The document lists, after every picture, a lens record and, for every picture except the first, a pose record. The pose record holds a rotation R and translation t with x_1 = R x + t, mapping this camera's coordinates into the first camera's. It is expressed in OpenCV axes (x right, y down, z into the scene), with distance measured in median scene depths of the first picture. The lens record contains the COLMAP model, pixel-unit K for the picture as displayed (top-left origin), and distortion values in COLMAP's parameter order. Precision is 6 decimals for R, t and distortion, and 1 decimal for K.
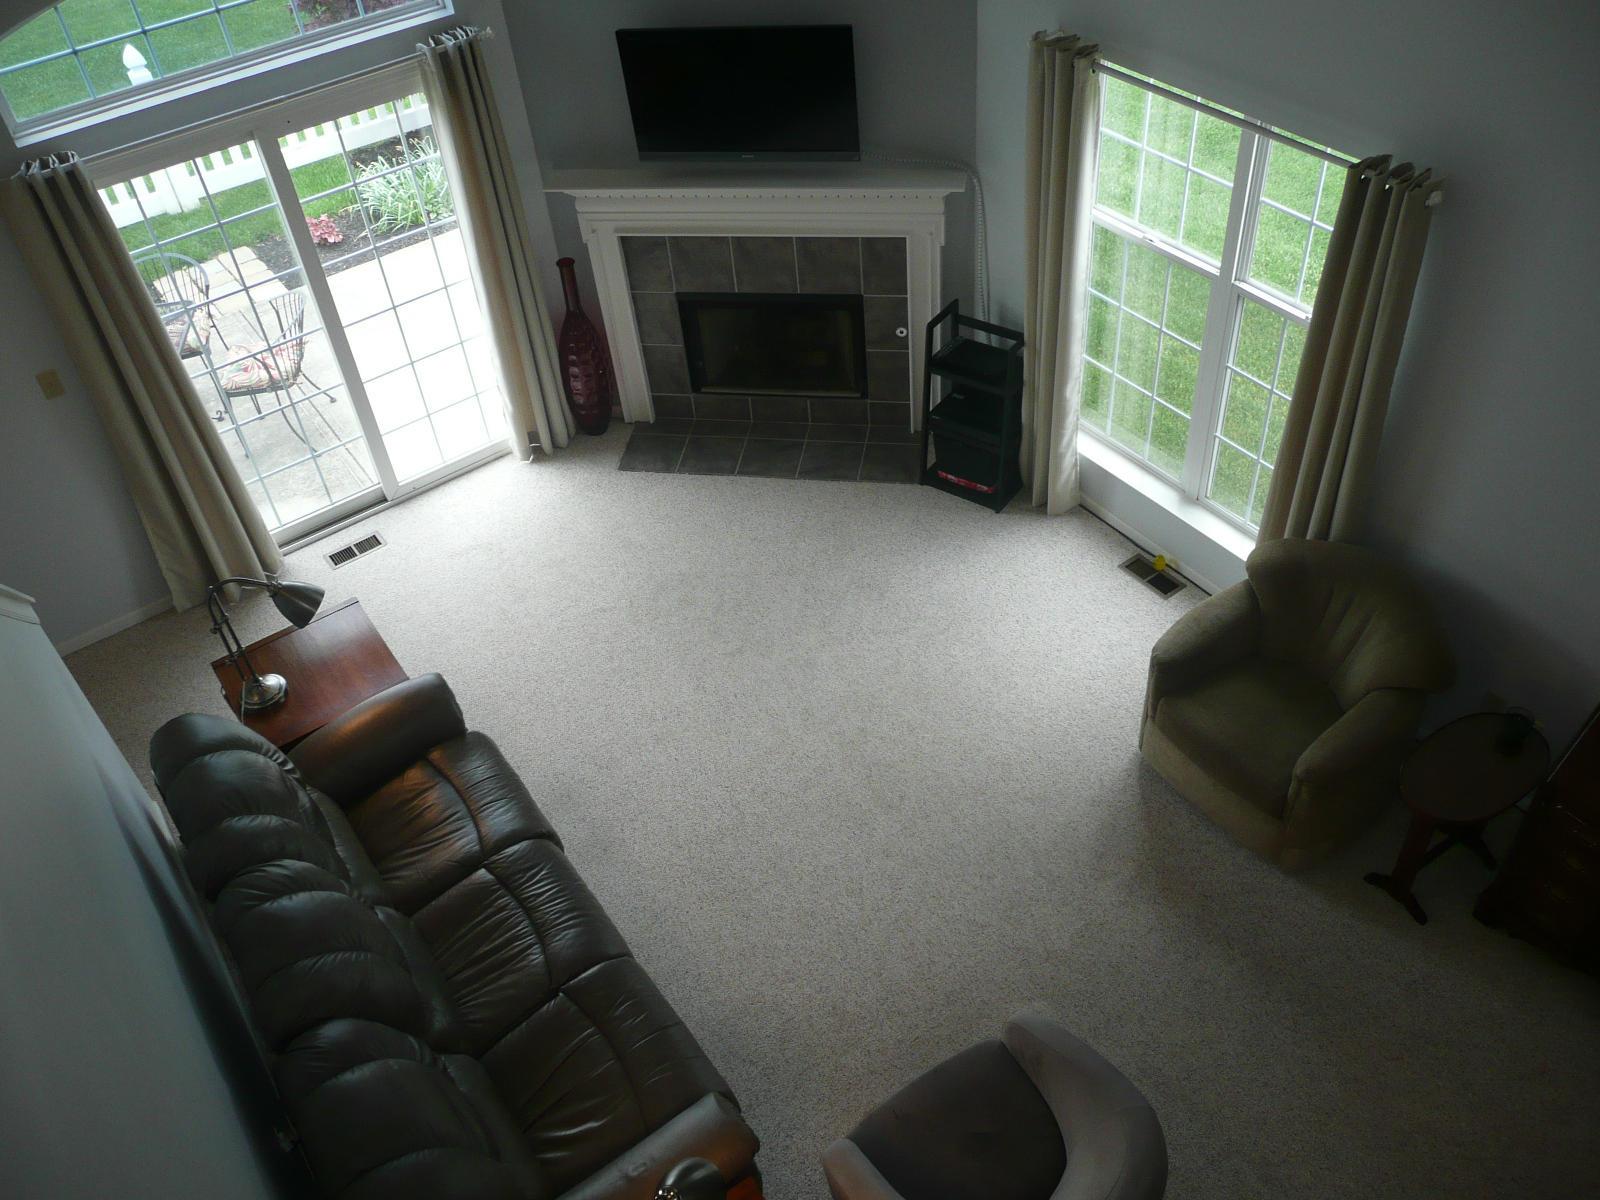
lens RADIAL K [[1344.5, 0, 801.7], [0, 1344.5, 590.6], [0, 0, 1]] dist [-0.033985, 0.029265]
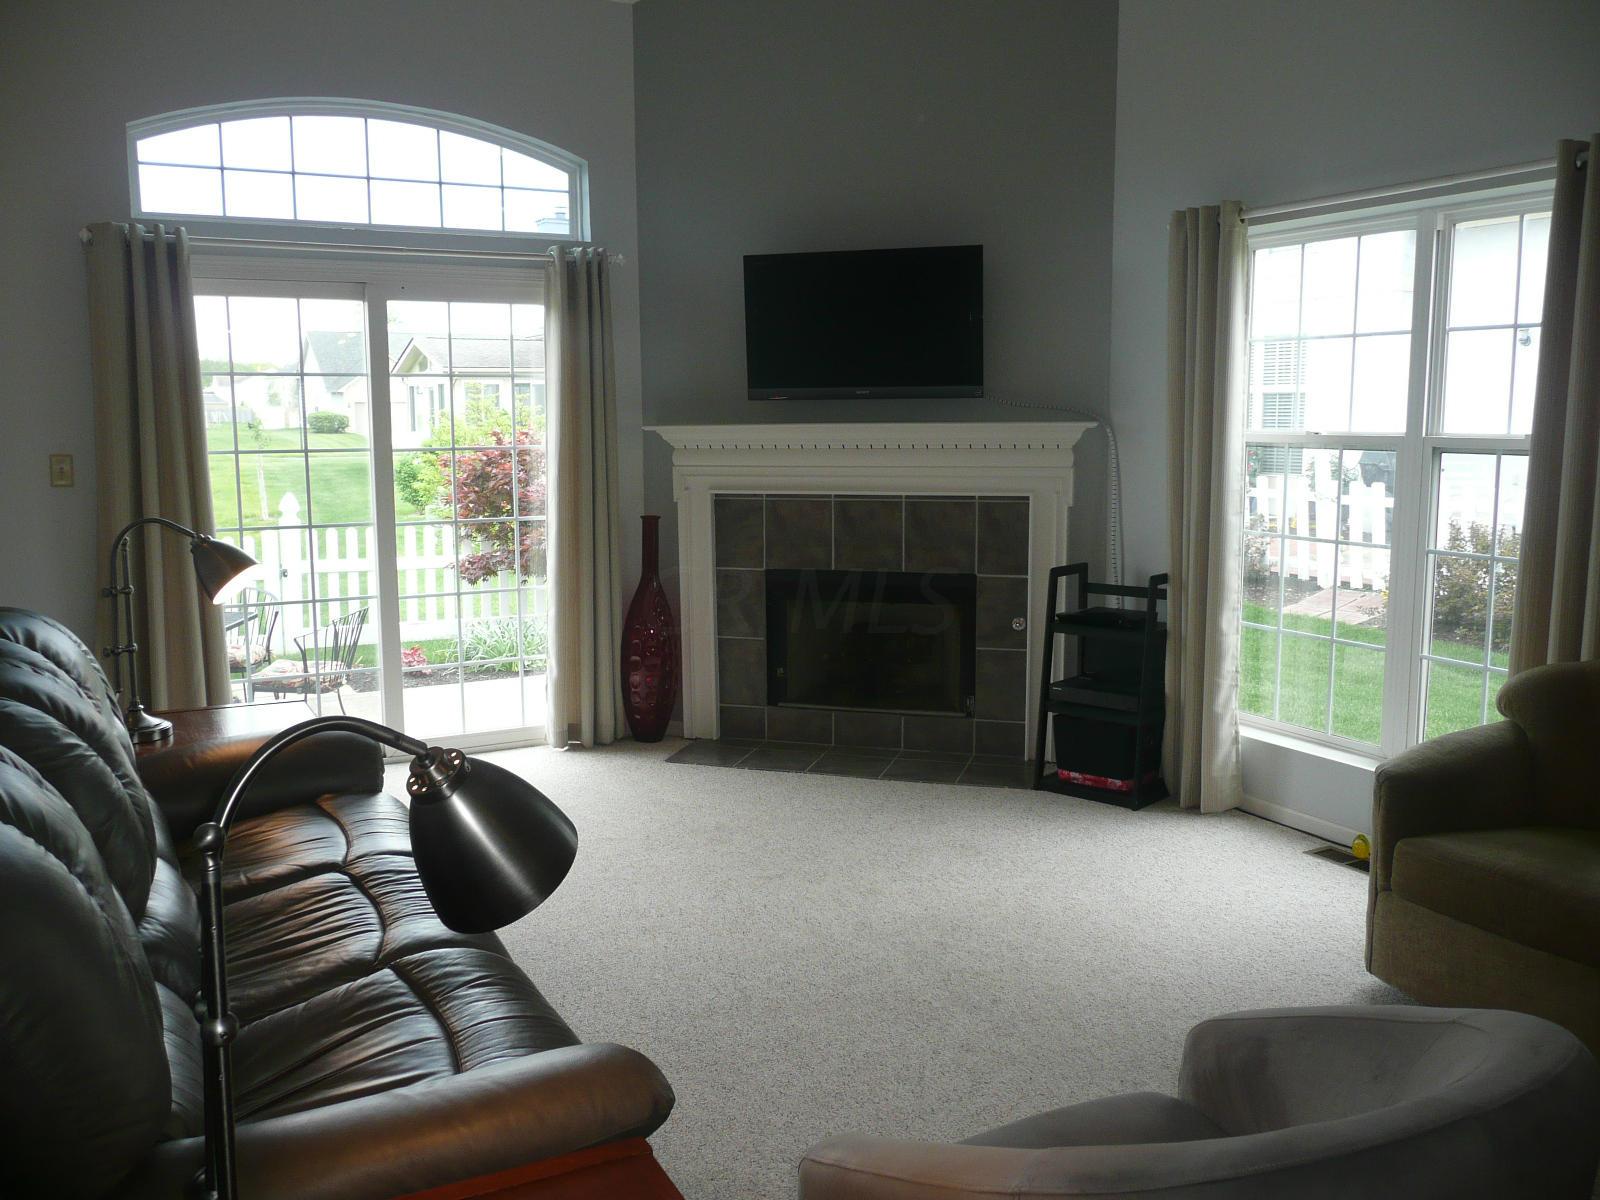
lens RADIAL K [[1344.5, 0, 791.9], [0, 1344.5, 598.9], [0, 0, 1]] dist [-0.033985, 0.029265]
pose [[0.989696, 0.084556, -0.115549, 0.030354], [-0.135706, 0.811315, -0.568640, 0.319210], [0.045665, 0.578461, 0.814431, 0.302549]]
